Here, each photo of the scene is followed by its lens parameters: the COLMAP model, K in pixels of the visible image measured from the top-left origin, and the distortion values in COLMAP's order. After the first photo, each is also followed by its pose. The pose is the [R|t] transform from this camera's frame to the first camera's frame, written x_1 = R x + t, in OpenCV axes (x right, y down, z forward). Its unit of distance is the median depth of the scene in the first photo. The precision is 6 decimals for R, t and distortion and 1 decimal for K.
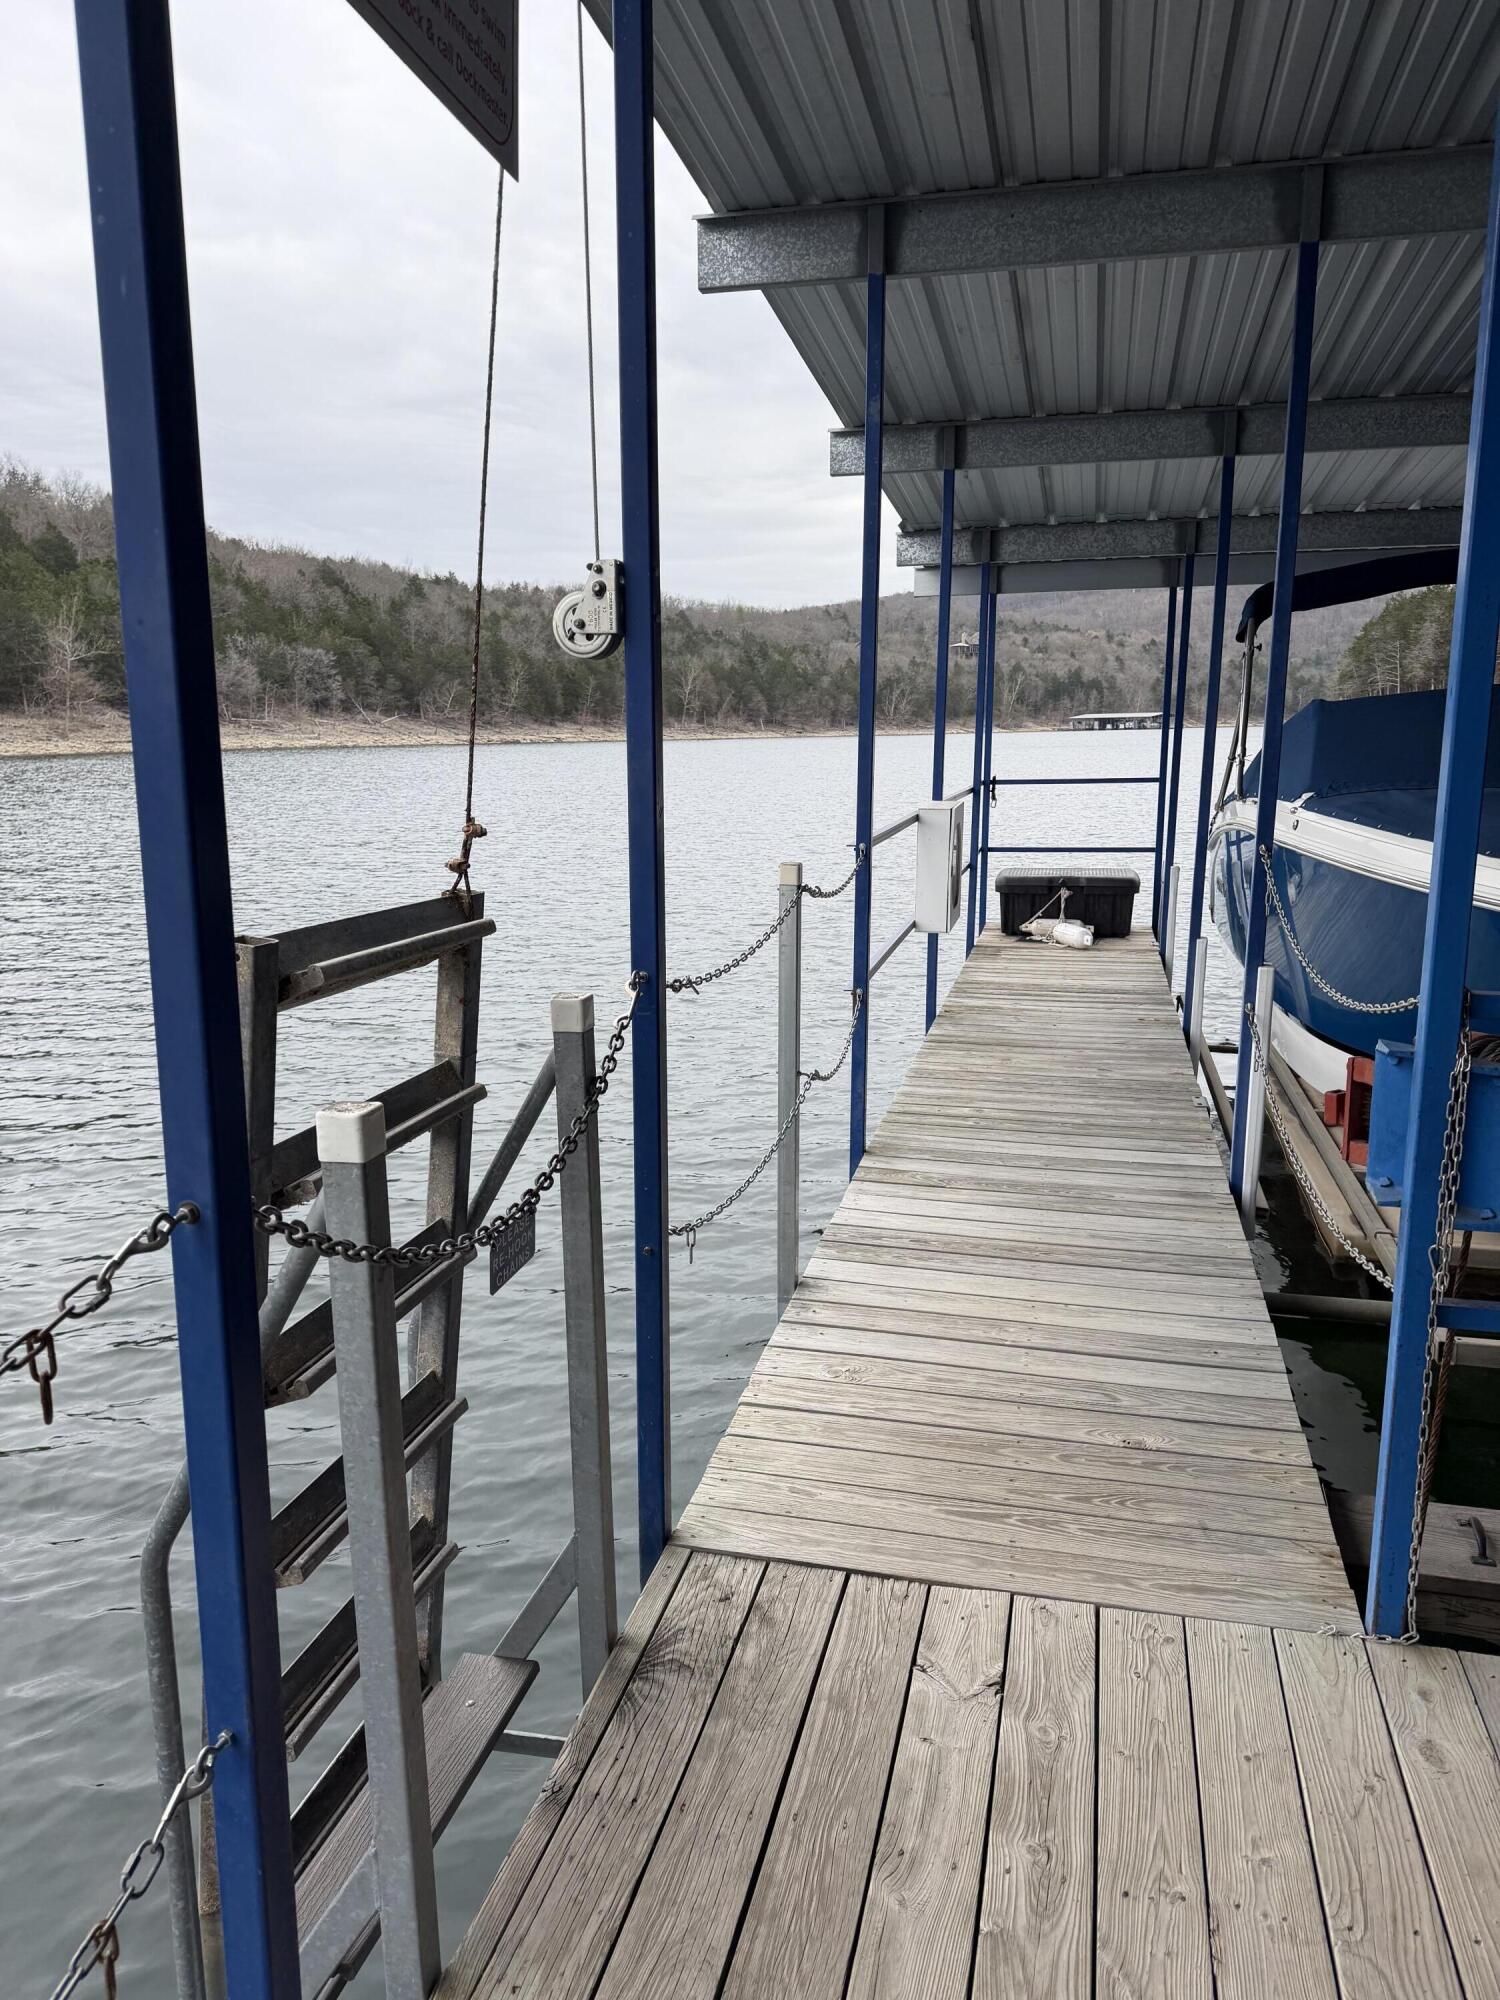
lens RADIAL K [[1405.1, 0, 753.9], [0, 1405.1, 999.4], [0, 0, 1]] dist [0.004994, 0.000597]
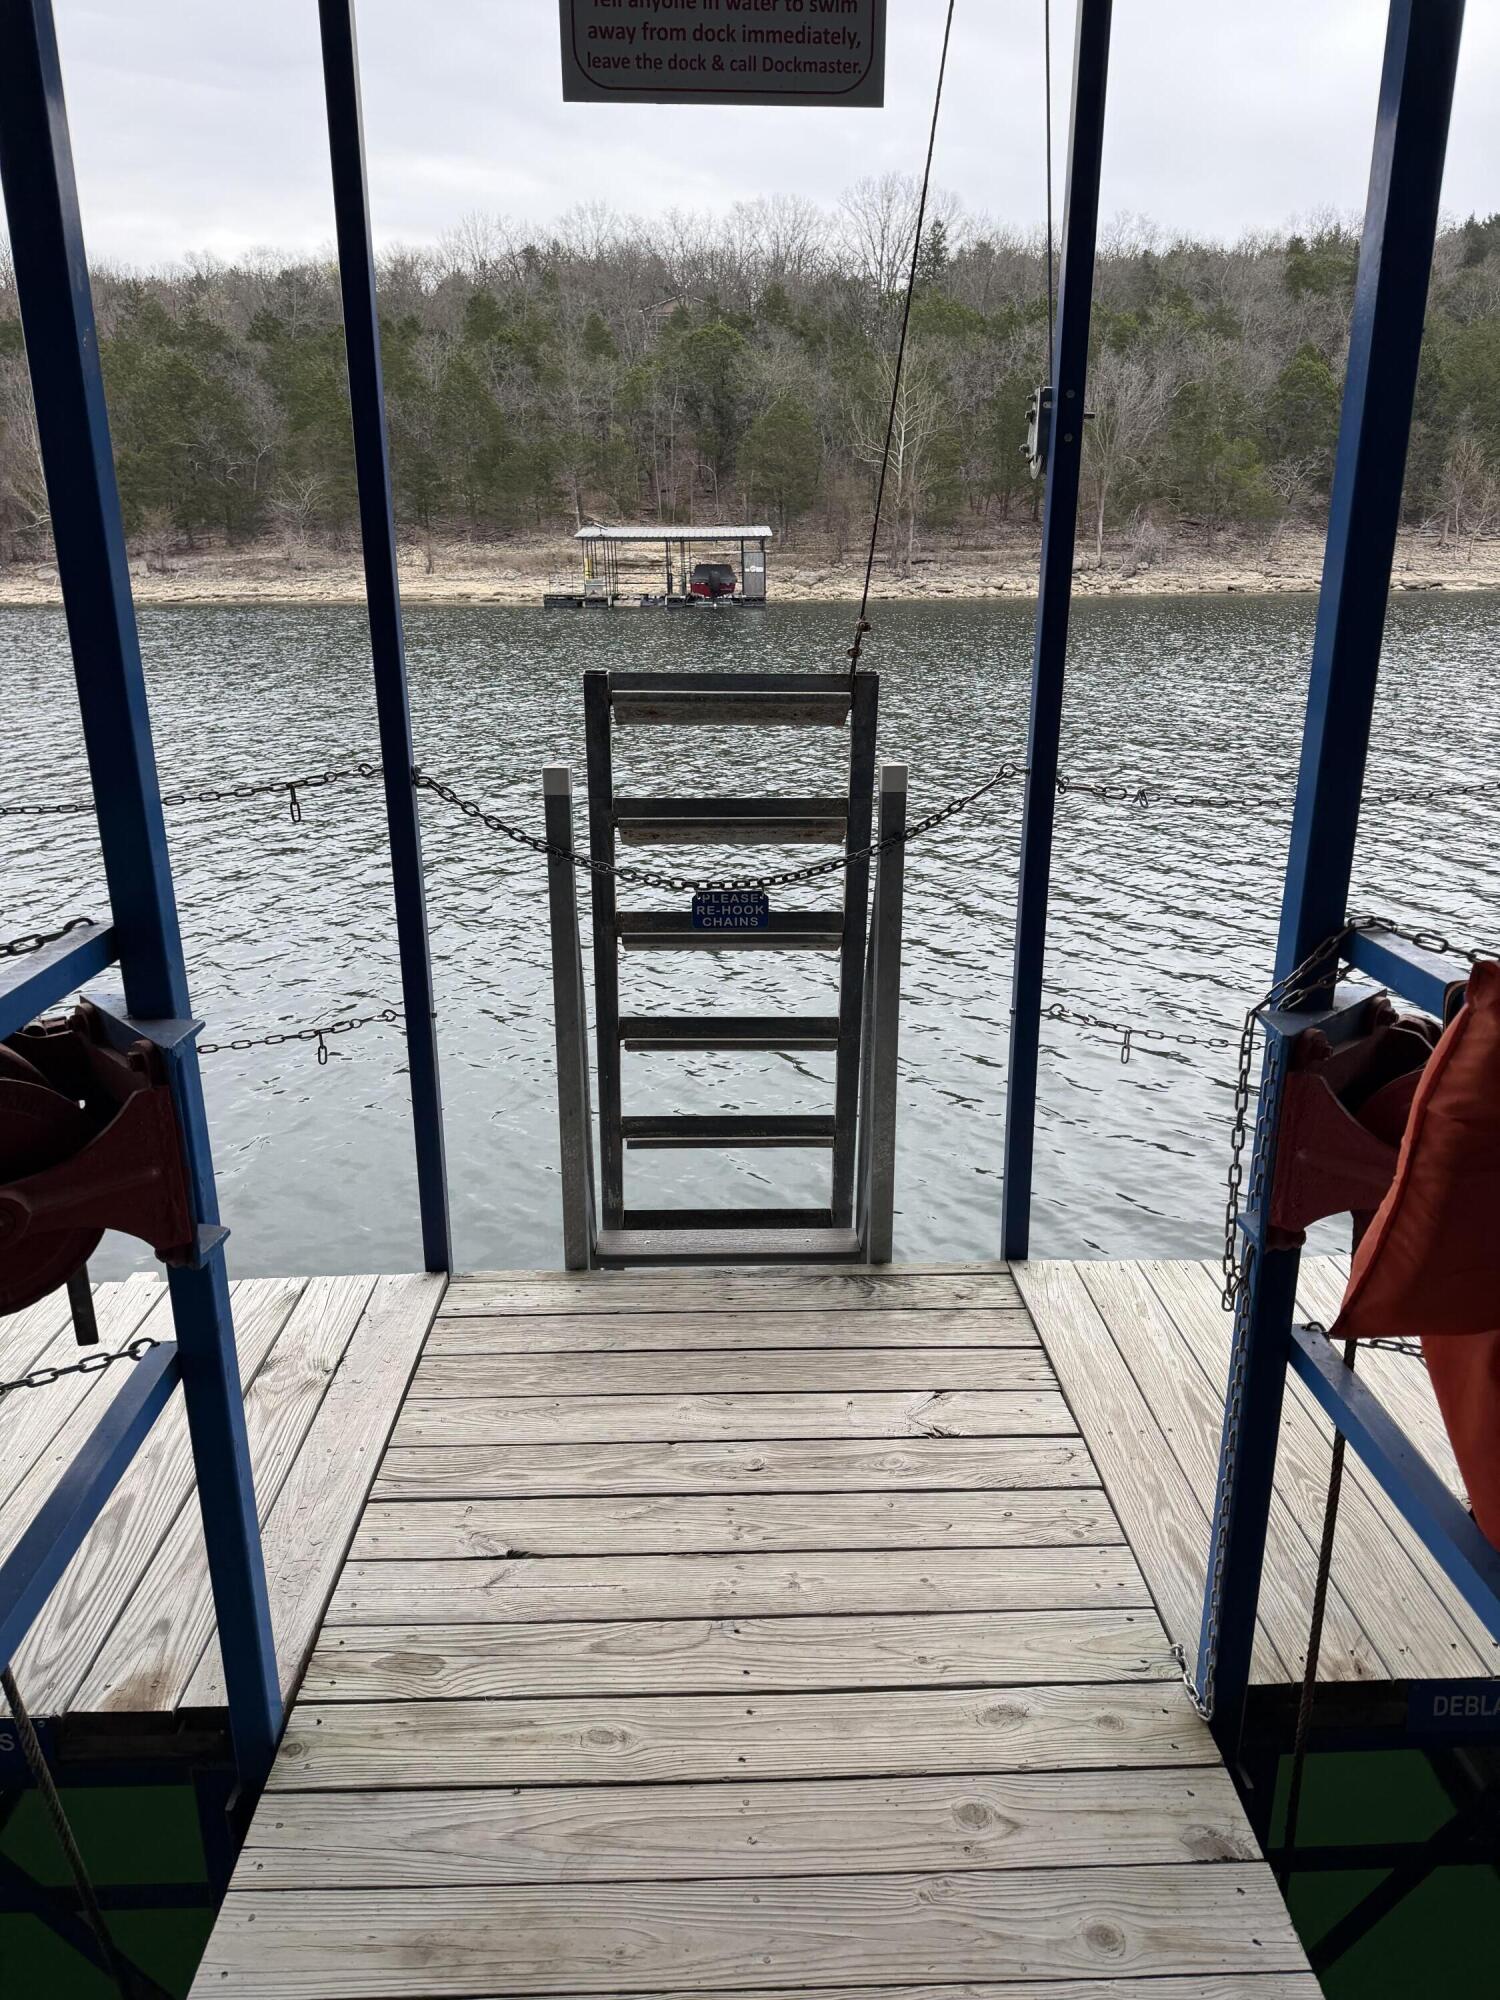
lens RADIAL K [[1405.1, 0, 751.6], [0, 1405.1, 996.9], [0, 0, 1]] dist [0.004994, 0.000597]
pose [[0.250189, 0.296080, -0.921815, 1.094161], [-0.185642, 0.949099, 0.254458, -0.101391], [0.950233, 0.107465, 0.292419, 0.512438]]
